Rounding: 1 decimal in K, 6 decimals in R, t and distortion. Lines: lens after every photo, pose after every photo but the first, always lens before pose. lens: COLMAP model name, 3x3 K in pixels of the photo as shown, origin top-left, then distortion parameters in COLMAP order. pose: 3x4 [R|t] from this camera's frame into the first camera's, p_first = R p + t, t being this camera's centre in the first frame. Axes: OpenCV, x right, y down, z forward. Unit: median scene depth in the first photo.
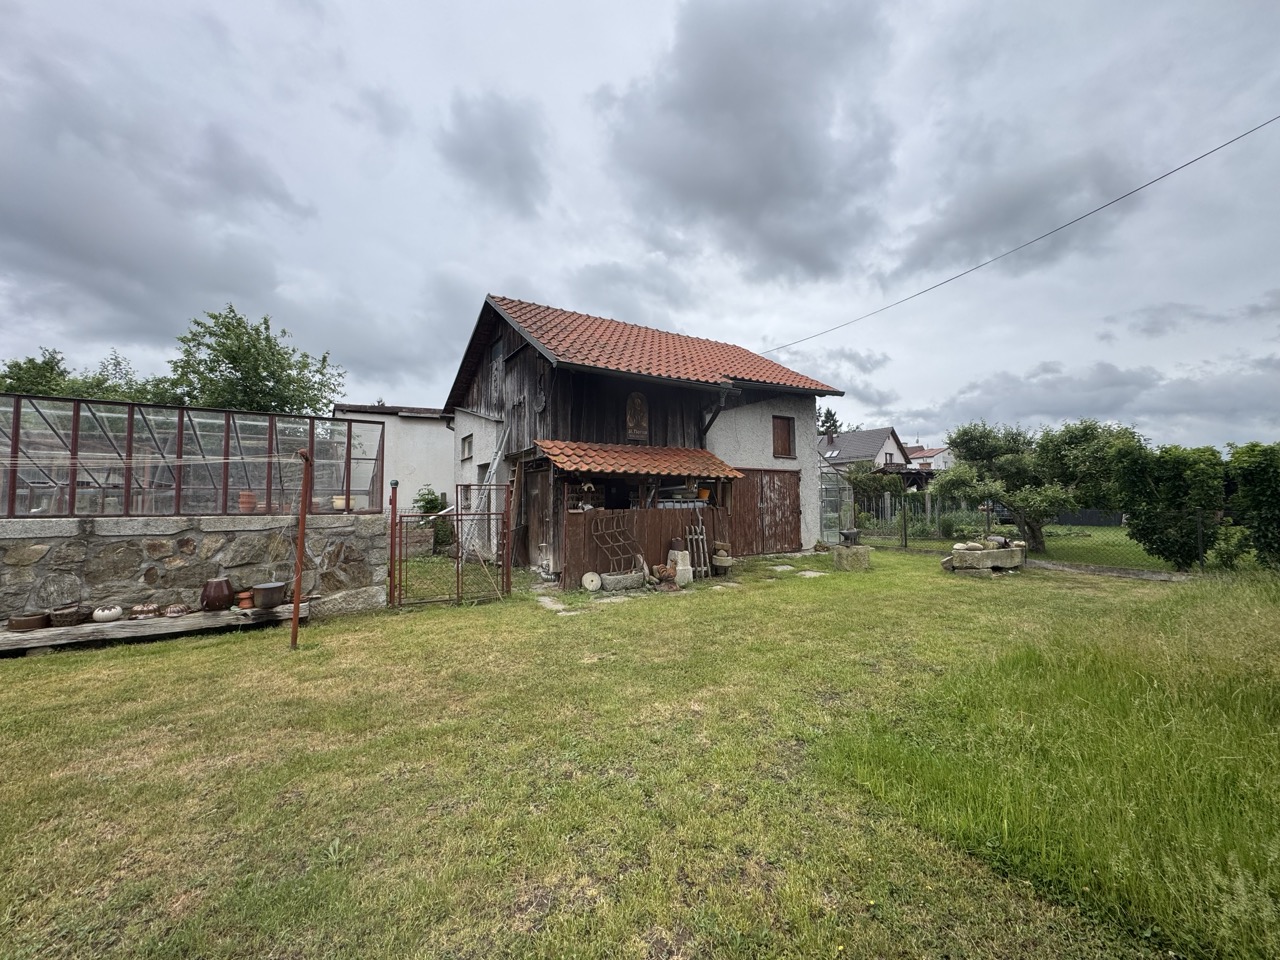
lens RADIAL K [[509.8, 0, 636.8], [0, 509.8, 479.1], [0, 0, 1]] dist [-0.001977, 0.000271]
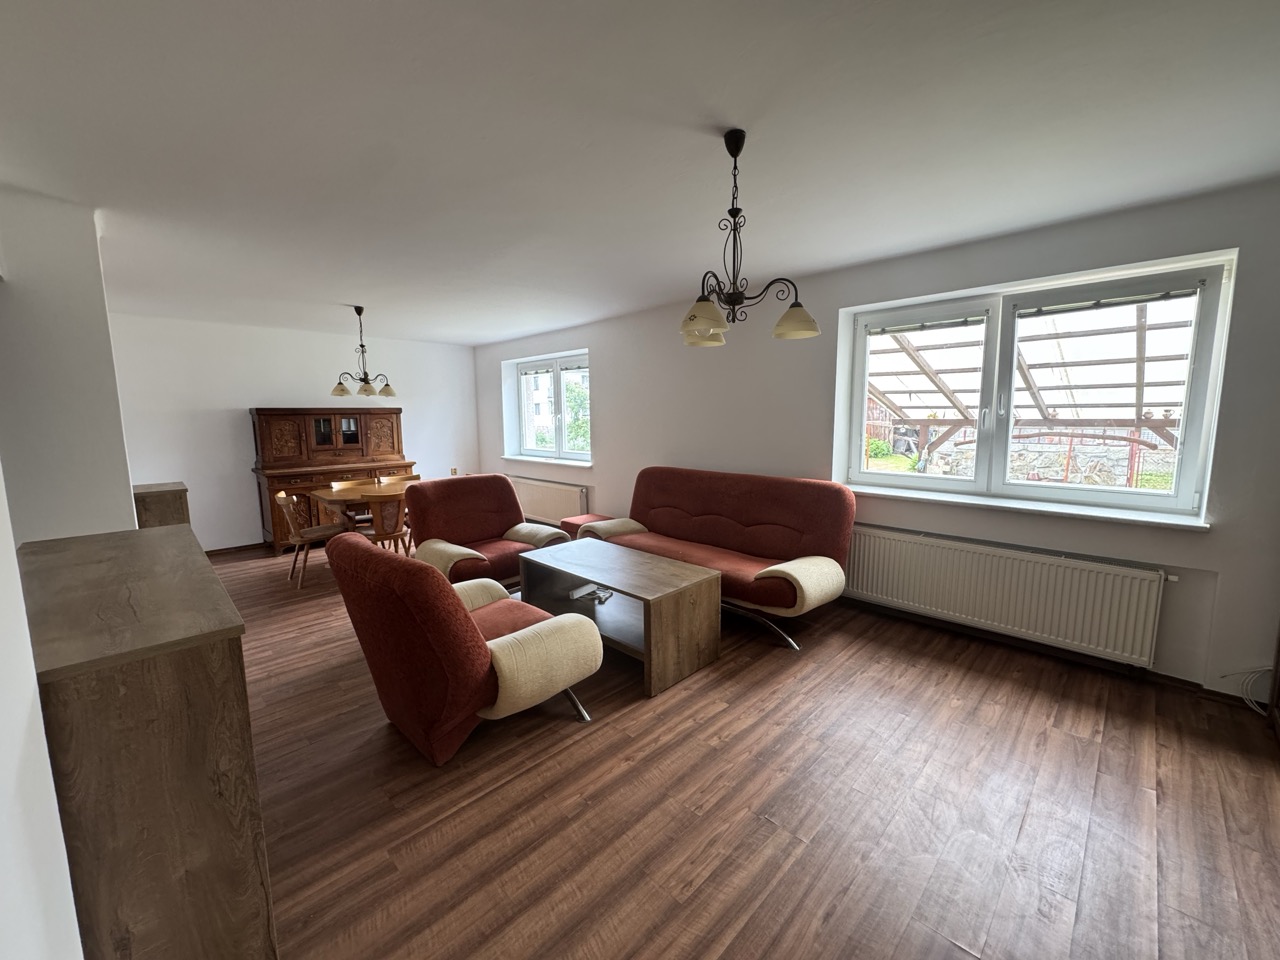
lens RADIAL K [[509.8, 0, 636.8], [0, 509.8, 479.1], [0, 0, 1]] dist [-0.001977, 0.000271]
pose [[0.194458, 0.133123, -0.971836, 0.757805], [0.056554, 0.987579, 0.146595, -0.149202], [0.979279, -0.083468, 0.184514, -0.839301]]
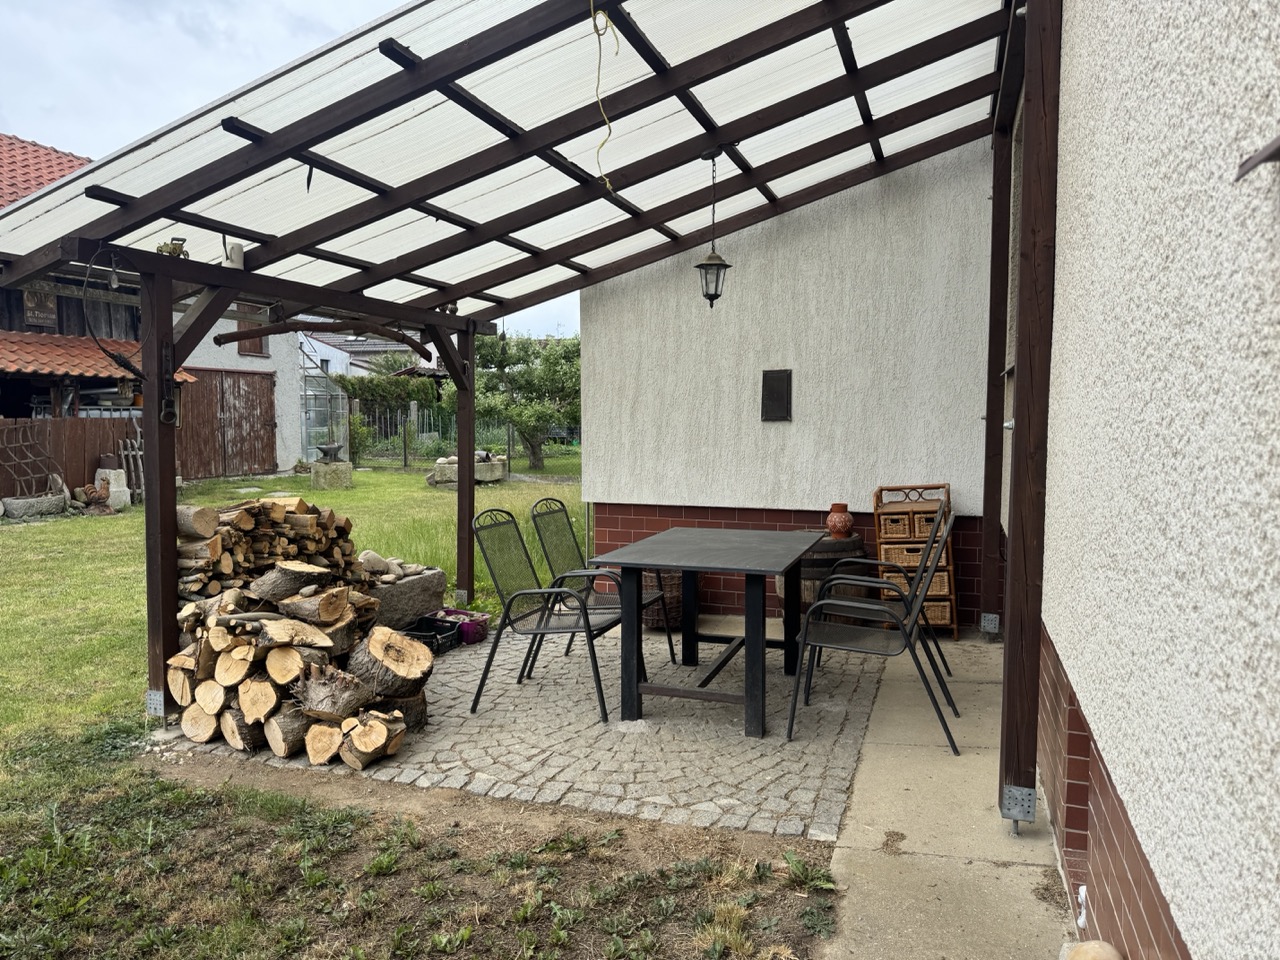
lens RADIAL K [[895.3, 0, 640.0], [0, 895.3, 480.0], [0, 0, 1]] dist [0.106866, -0.154711]
pose [[0.795491, -0.029638, 0.605240, -0.140888], [-0.042878, 0.993546, 0.105011, -0.036773], [-0.604447, -0.109487, 0.789086, -0.746779]]
